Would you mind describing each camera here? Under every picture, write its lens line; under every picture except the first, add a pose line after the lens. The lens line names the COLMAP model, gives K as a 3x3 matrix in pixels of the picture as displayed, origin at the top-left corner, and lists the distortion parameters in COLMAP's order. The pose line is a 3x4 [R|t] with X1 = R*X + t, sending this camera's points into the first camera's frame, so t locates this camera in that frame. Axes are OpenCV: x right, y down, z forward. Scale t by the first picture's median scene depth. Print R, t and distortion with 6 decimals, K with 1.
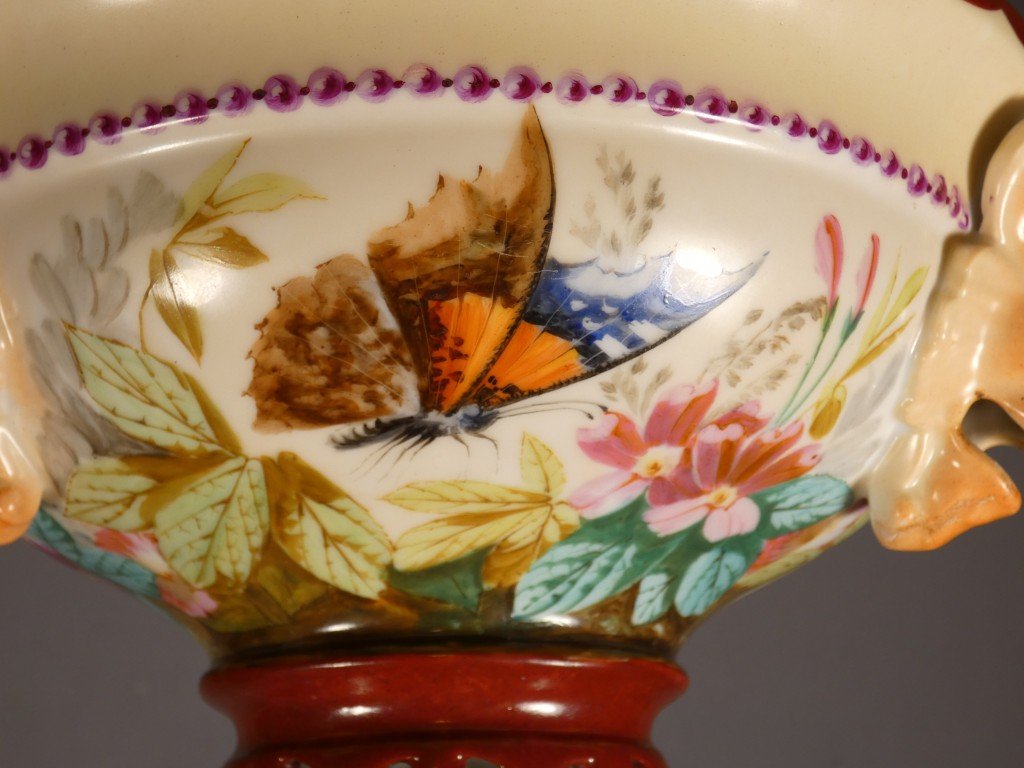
lens RADIAL K [[1373.7, 0, 512.0], [0, 1373.7, 384.0], [0, 0, 1]] dist [0.039097, -0.312677]
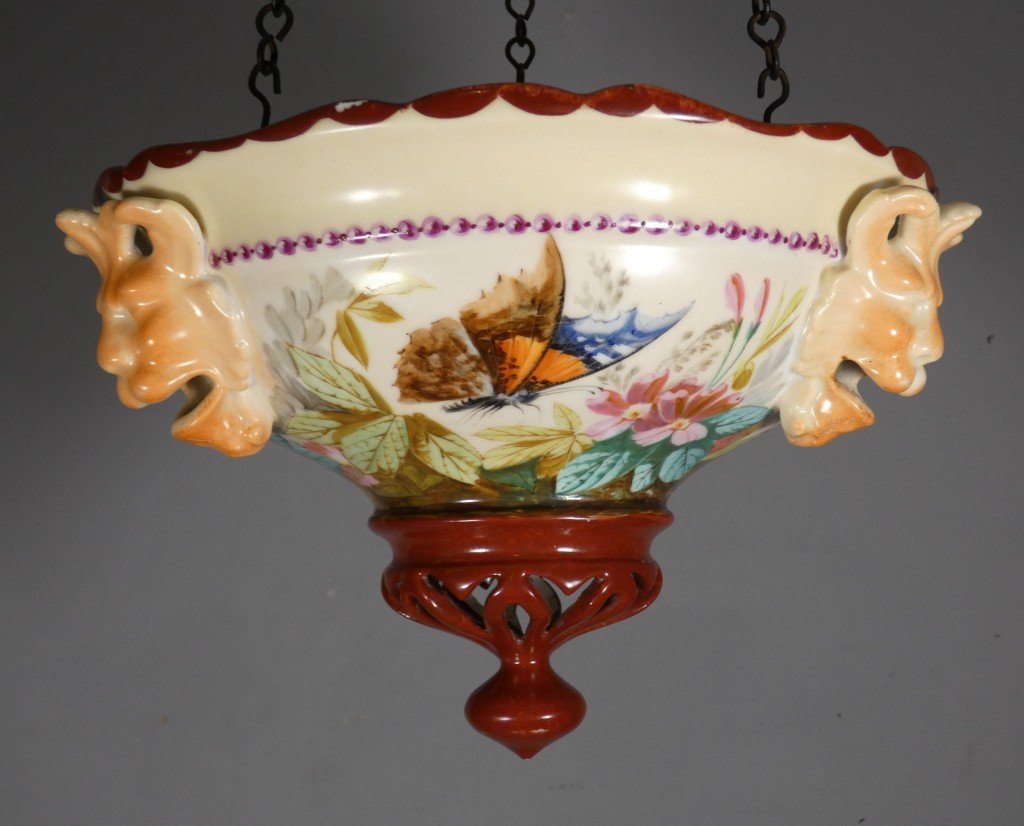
lens RADIAL K [[1405.5, 0, 561.1], [0, 1405.5, 412.7], [0, 0, 1]] dist [0.021717, 0.011687]
pose [[0.998601, -0.007088, -0.052395, 0.108928], [0.018954, 0.973098, 0.229612, -0.355882], [0.049358, -0.230284, 0.971871, -0.712010]]
